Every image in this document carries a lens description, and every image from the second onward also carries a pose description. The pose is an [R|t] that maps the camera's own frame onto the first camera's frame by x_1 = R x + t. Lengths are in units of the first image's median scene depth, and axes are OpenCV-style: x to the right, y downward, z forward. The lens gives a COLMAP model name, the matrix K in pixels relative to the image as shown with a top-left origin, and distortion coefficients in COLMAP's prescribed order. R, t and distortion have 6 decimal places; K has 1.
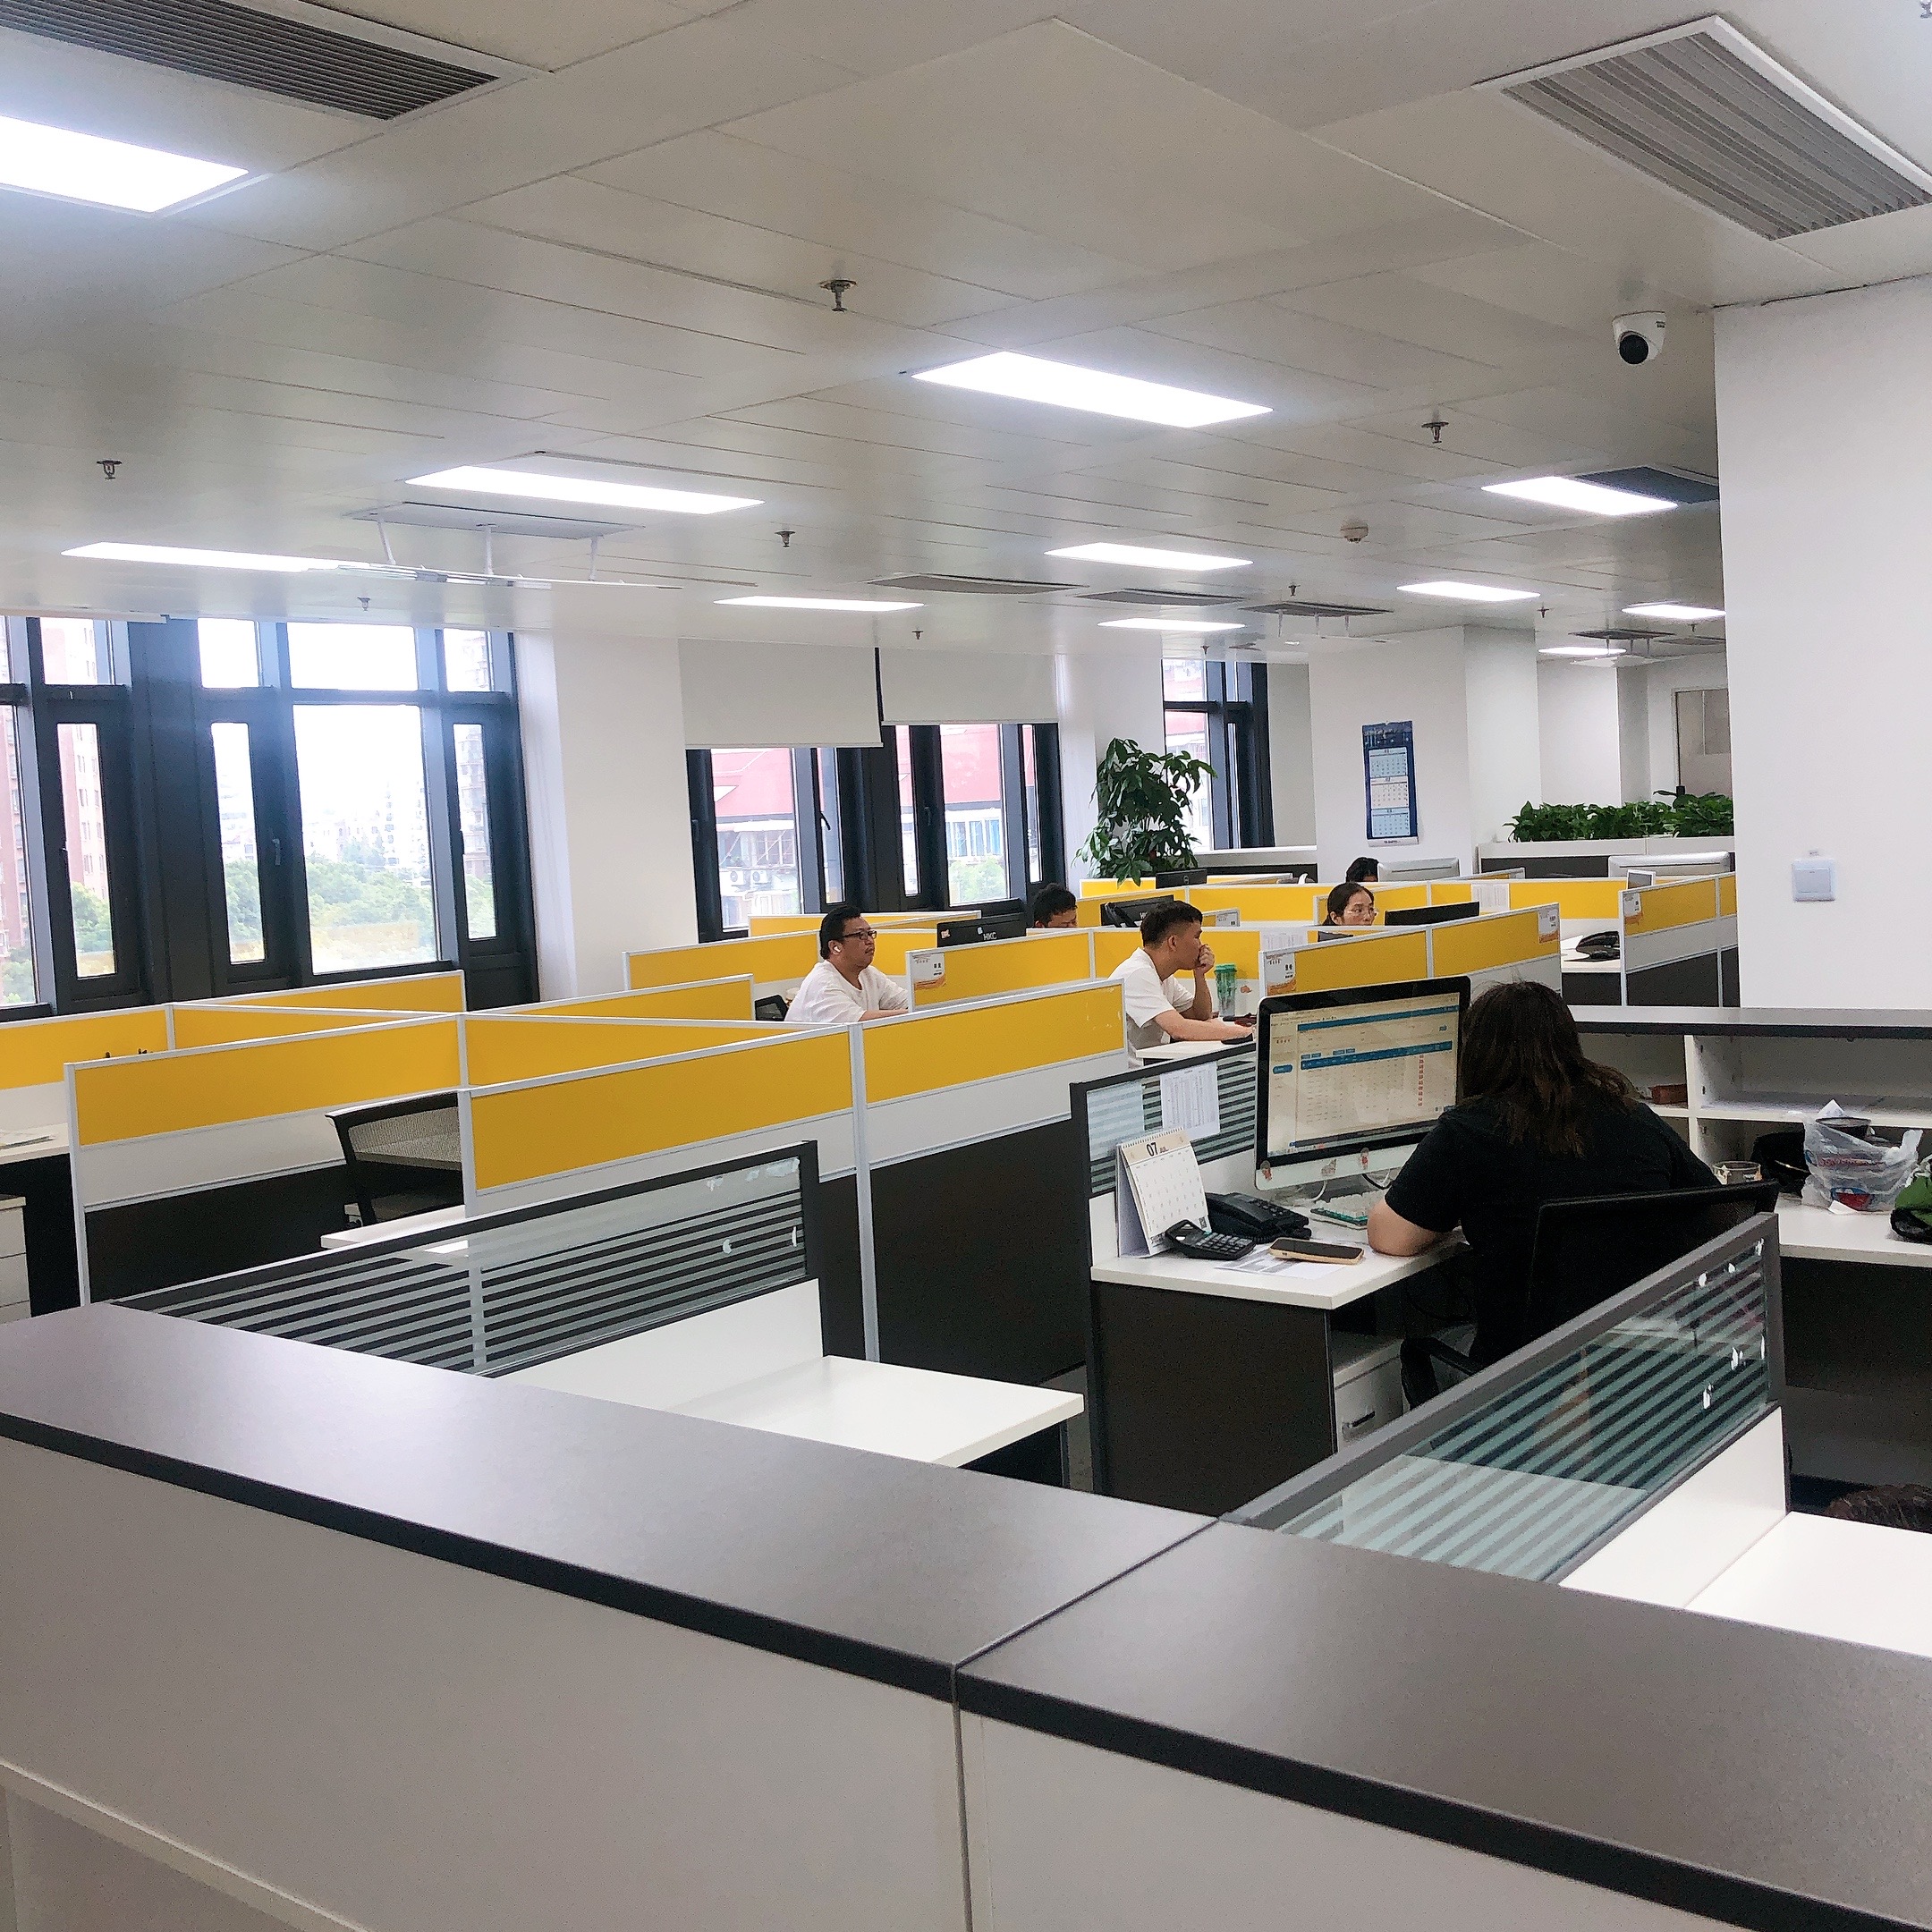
lens RADIAL K [[2124.8, 0, 966.0], [0, 2124.8, 966.0], [0, 0, 1]] dist [0.014901, -0.004297]
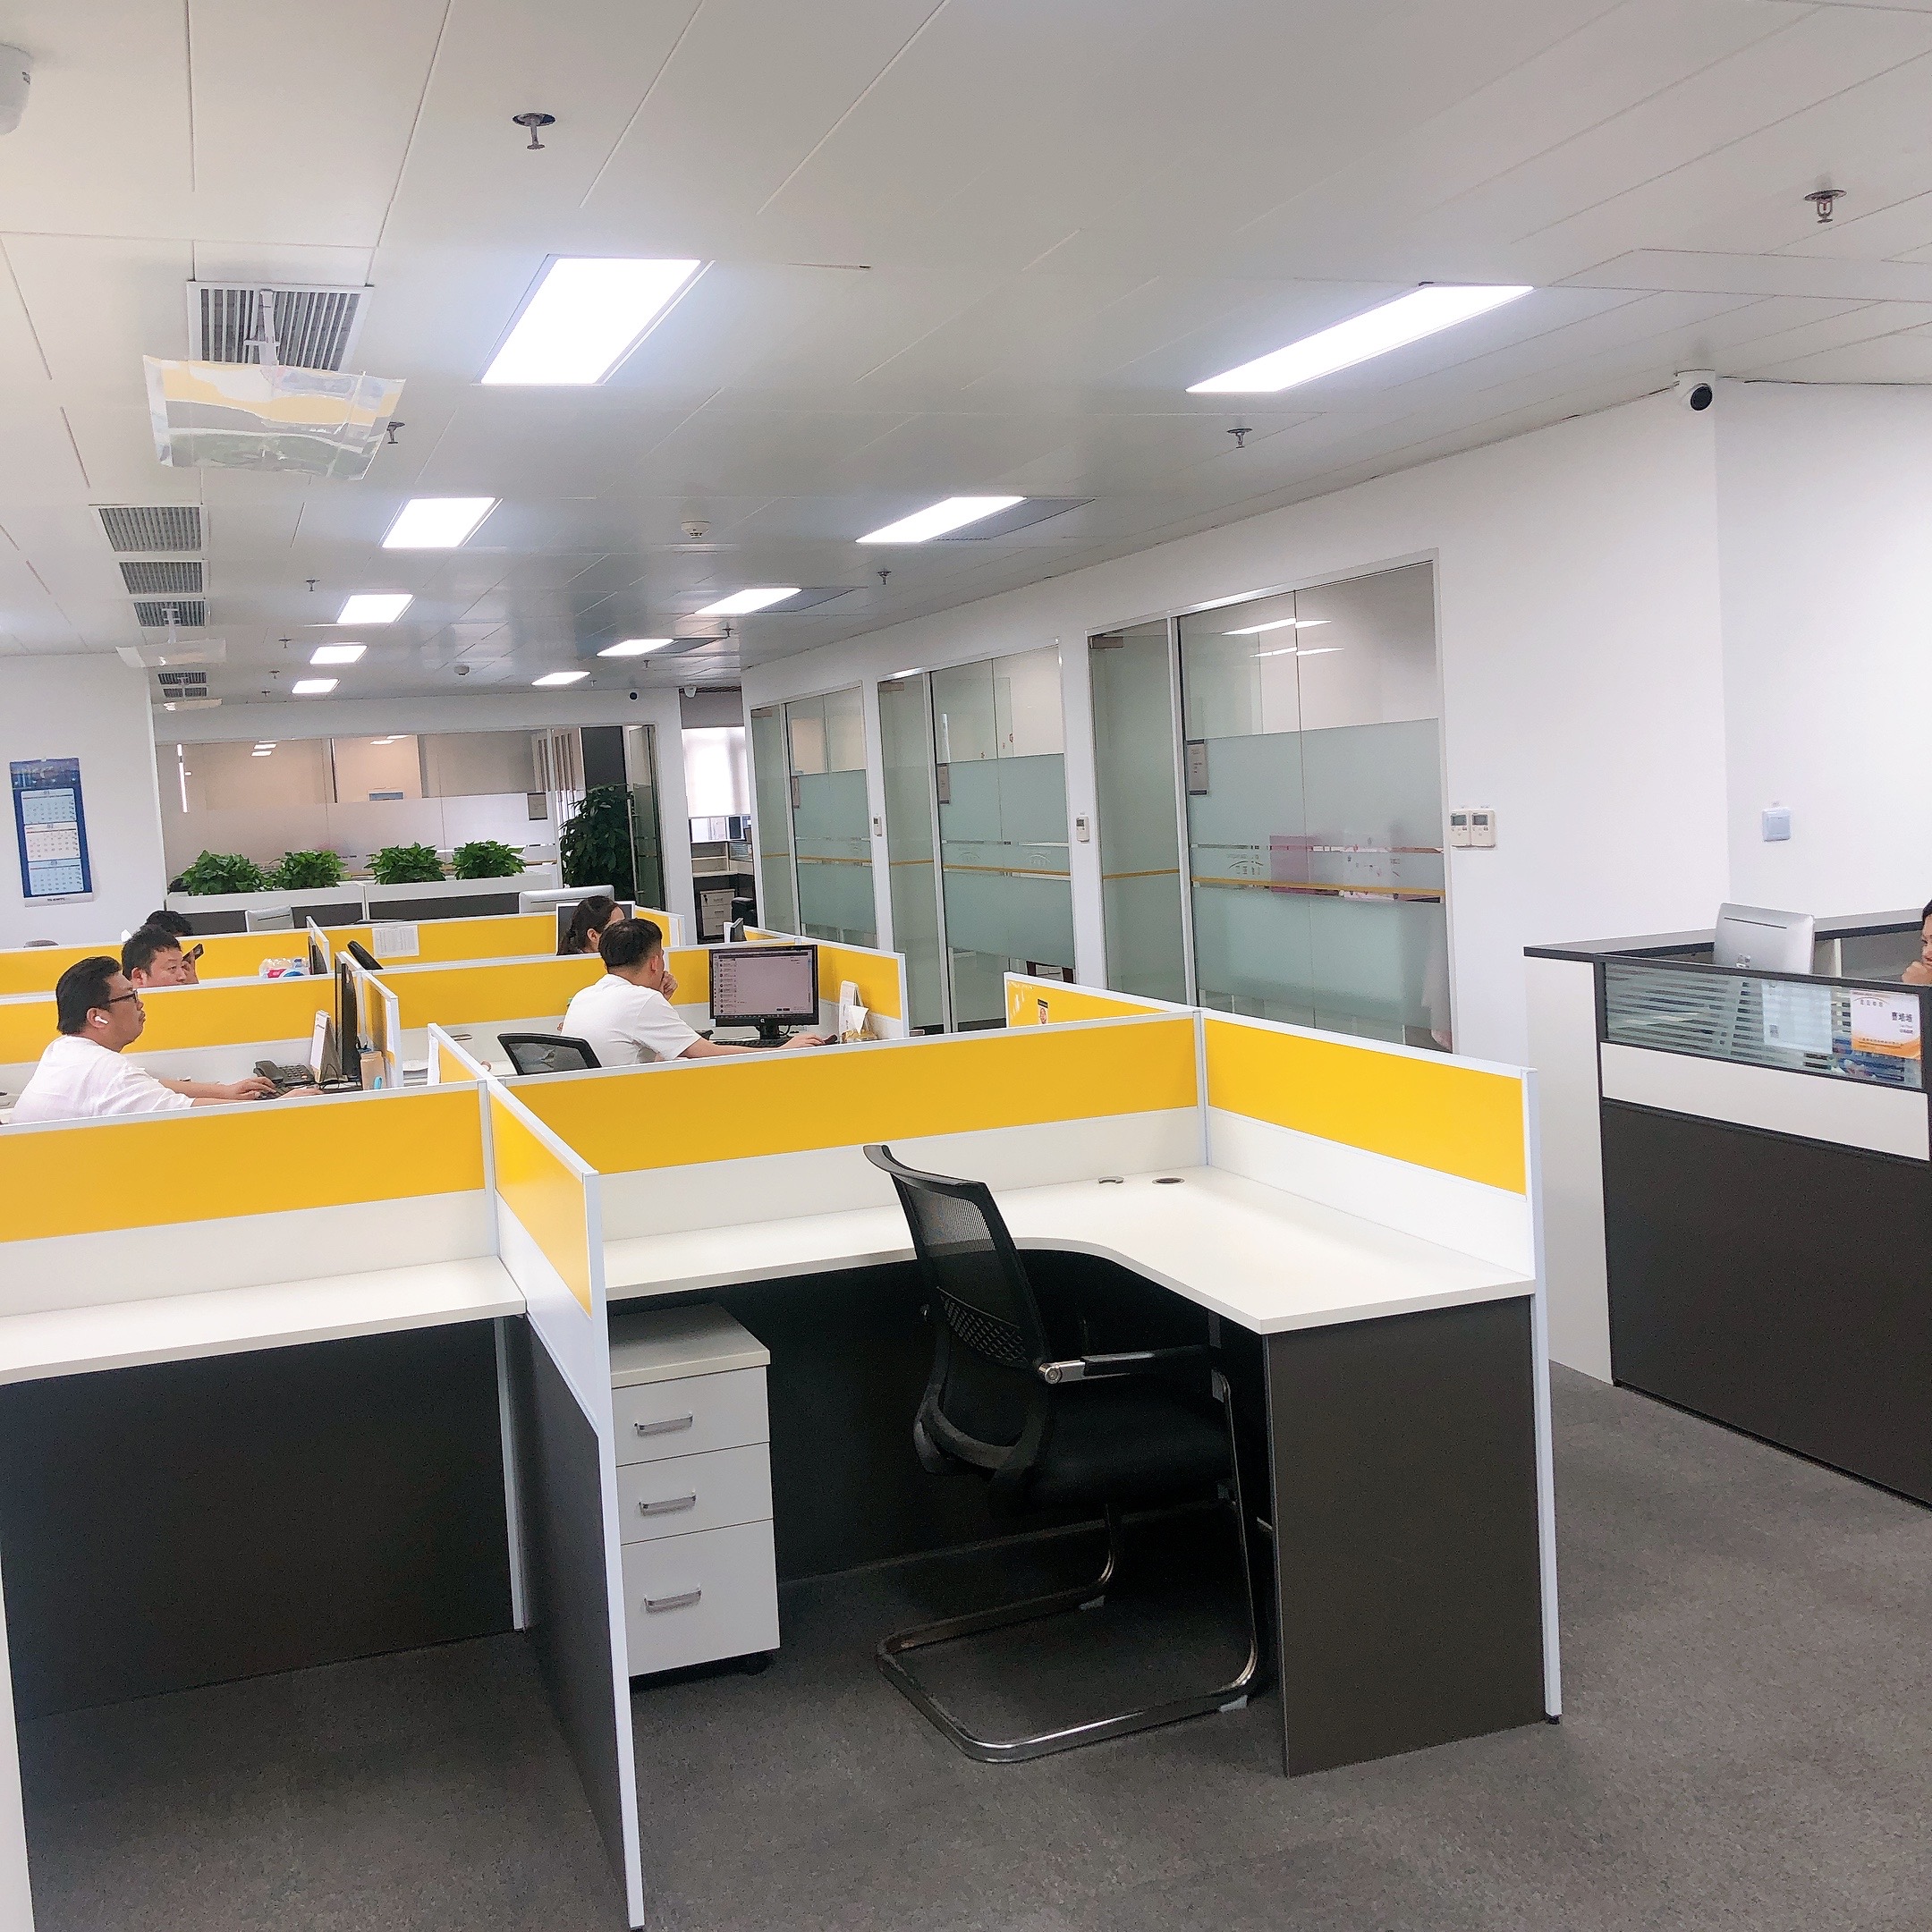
lens RADIAL K [[2124.8, 0, 966.0], [0, 2124.8, 966.0], [0, 0, 1]] dist [0.014901, -0.004297]
pose [[0.536503, -0.050633, 0.842378, -0.327138], [0.090798, 0.995867, 0.002030, -0.000540], [-0.839000, 0.075397, 0.538883, 0.240026]]
